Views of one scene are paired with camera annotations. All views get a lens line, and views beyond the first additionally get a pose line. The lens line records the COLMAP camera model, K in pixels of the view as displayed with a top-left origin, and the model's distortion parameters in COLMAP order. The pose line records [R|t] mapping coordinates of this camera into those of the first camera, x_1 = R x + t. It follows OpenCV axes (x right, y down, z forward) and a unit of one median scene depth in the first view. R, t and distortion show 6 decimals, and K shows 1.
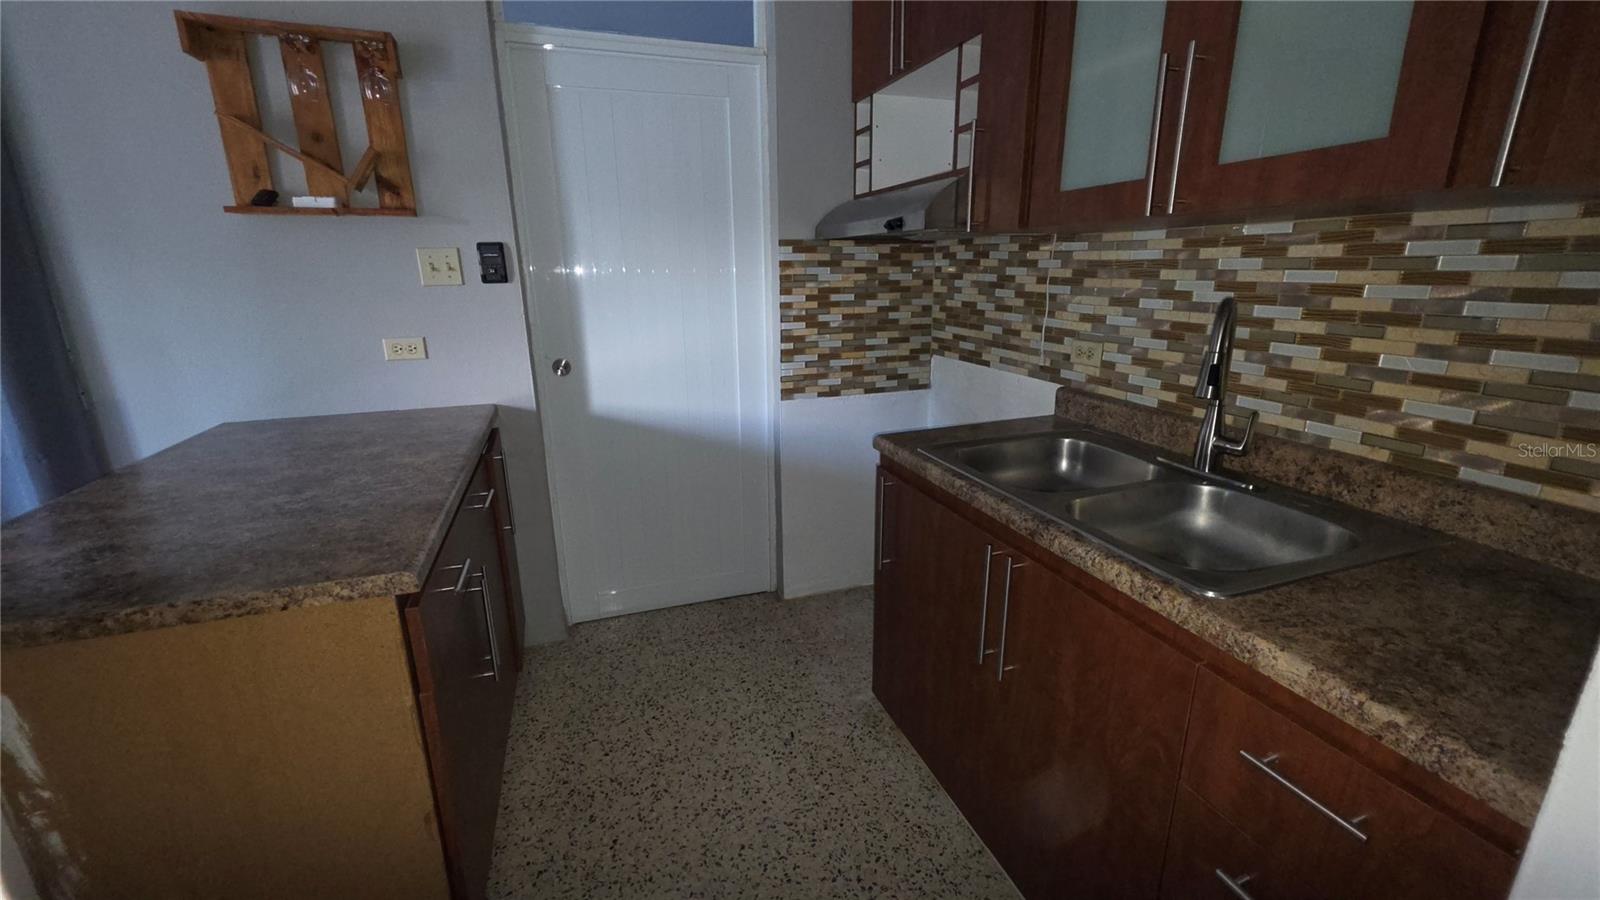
lens RADIAL K [[649.4, 0, 800.0], [0, 649.4, 450.0], [0, 0, 1]] dist [-0.000294, 0.000033]
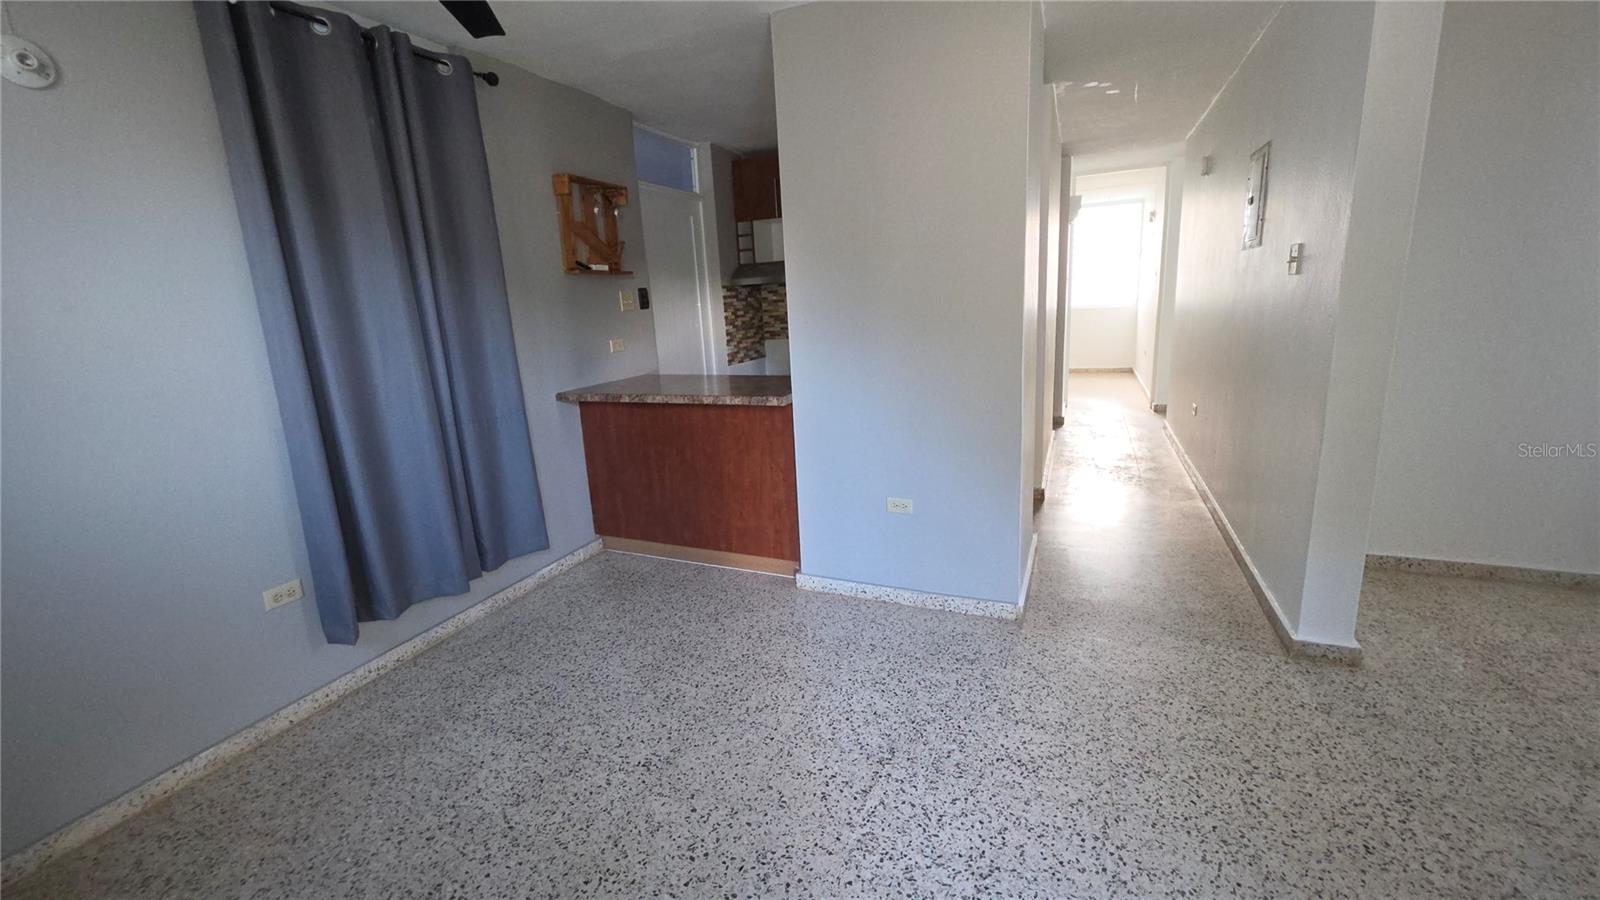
lens RADIAL K [[649.4, 0, 800.0], [0, 649.4, 450.0], [0, 0, 1]] dist [-0.000294, 0.000033]
pose [[0.671405, -0.192897, 0.715546, -1.351190], [0.242377, 0.969588, 0.033957, 0.157630], [-0.700335, 0.150633, 0.697740, -0.486094]]
